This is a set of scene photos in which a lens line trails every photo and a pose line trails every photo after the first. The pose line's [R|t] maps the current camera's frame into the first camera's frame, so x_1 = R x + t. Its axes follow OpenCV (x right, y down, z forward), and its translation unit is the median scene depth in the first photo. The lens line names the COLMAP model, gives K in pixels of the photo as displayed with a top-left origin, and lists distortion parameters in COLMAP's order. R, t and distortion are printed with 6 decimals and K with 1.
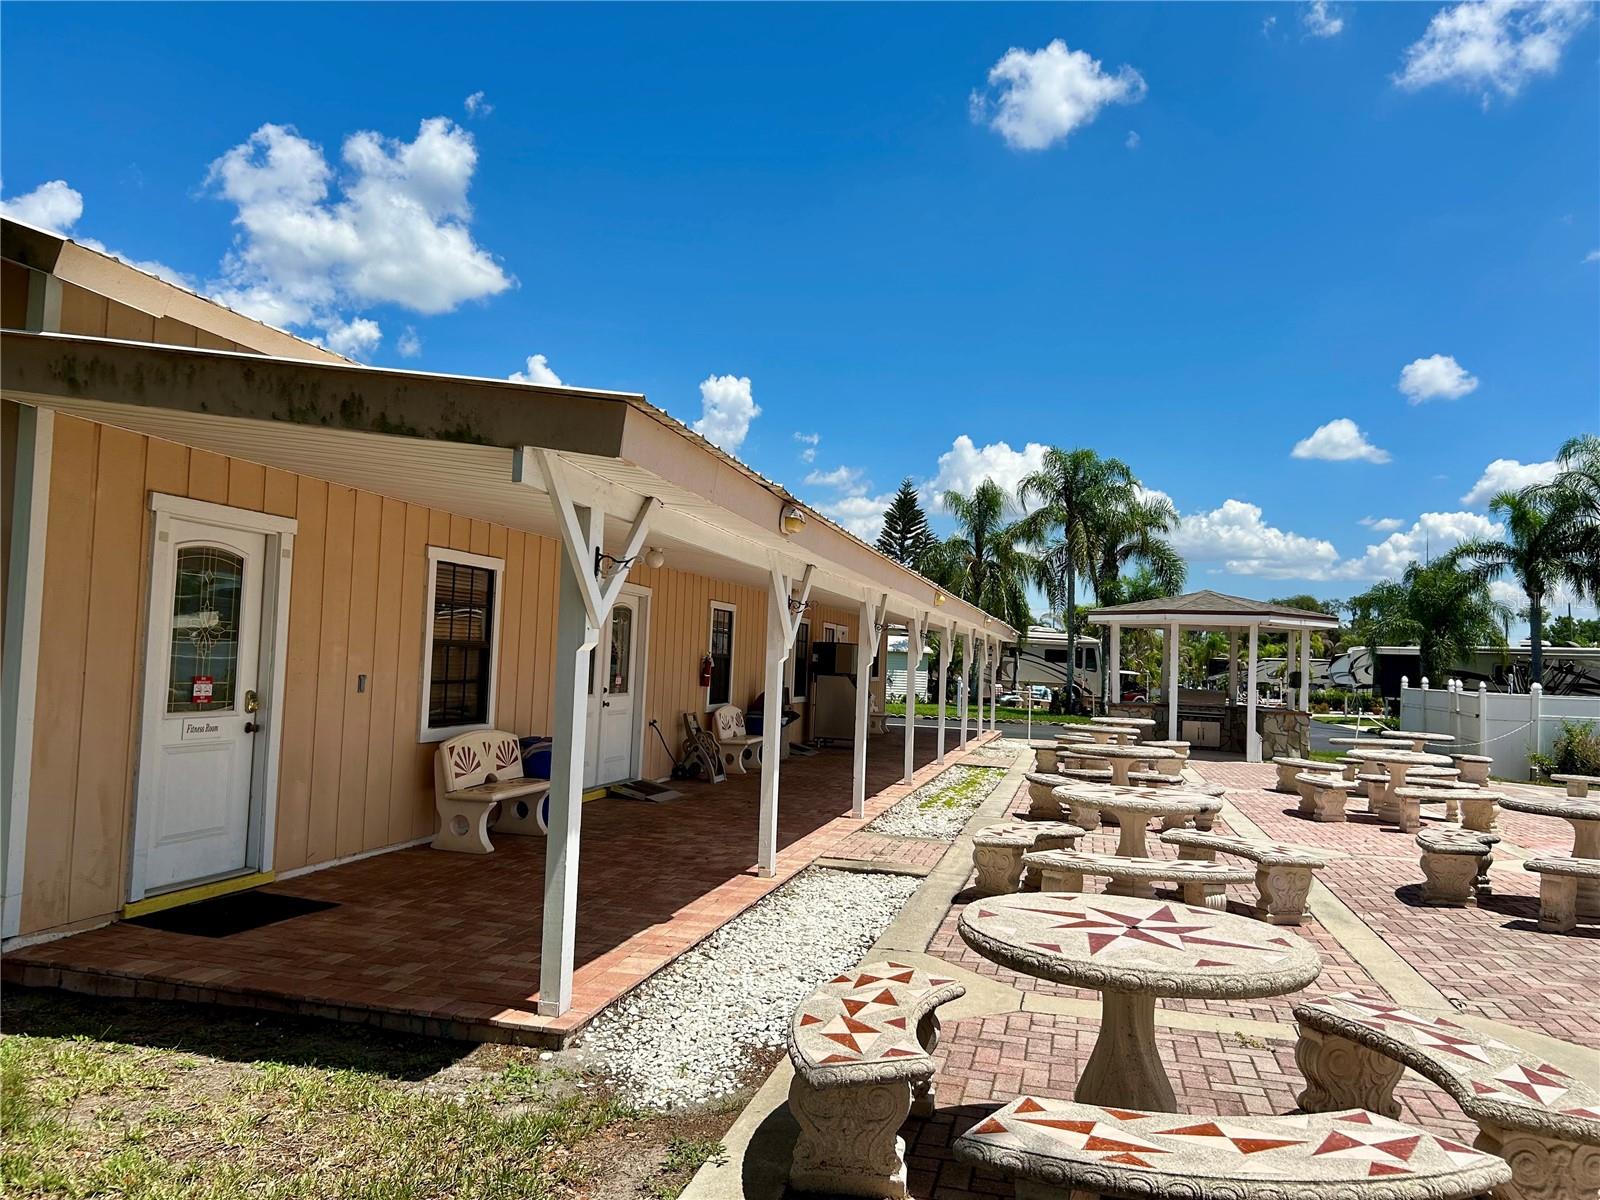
lens RADIAL K [[1167.6, 0, 798.8], [0, 1167.6, 603.9], [0, 0, 1]] dist [0.050883, -0.071355]
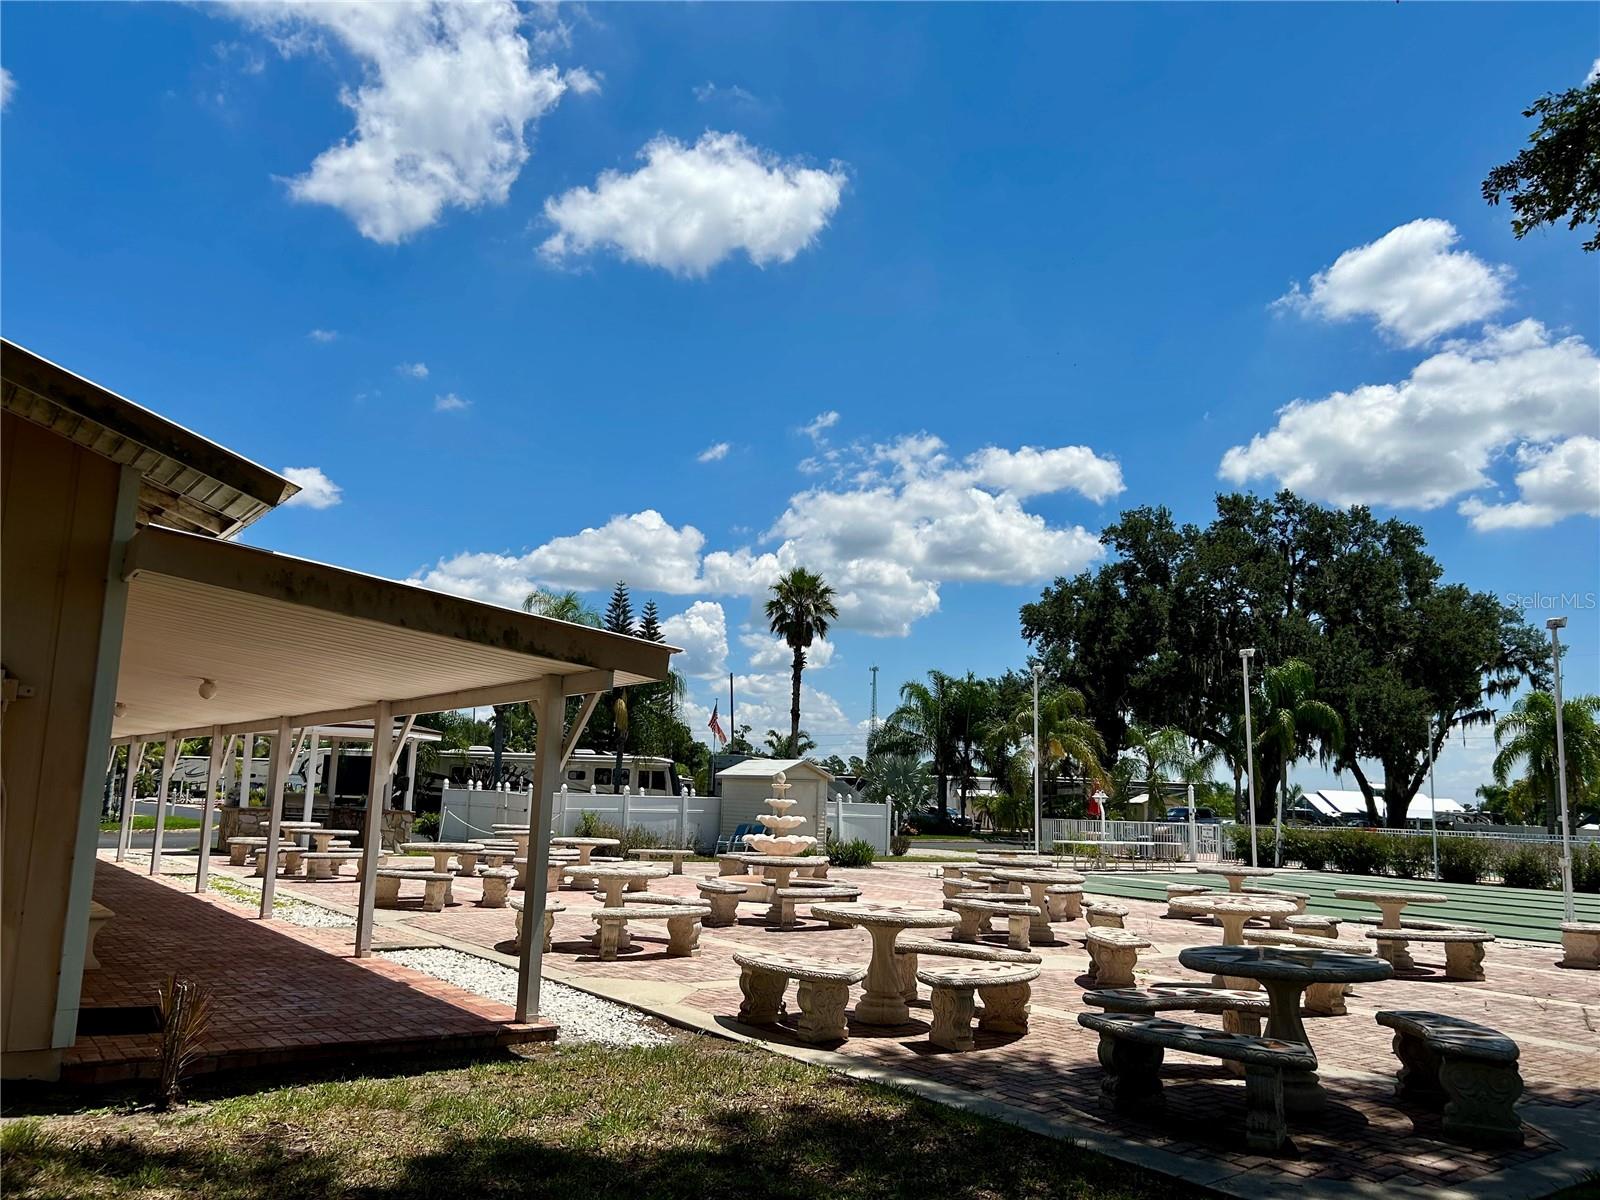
lens RADIAL K [[1167.6, 0, 798.8], [0, 1167.6, 603.9], [0, 0, 1]] dist [0.050883, -0.071355]
pose [[0.658432, 0.105383, 0.745226, -1.311030], [-0.043435, 0.993819, -0.102160, -0.061228], [-0.751386, 0.034897, 0.658939, -0.367771]]
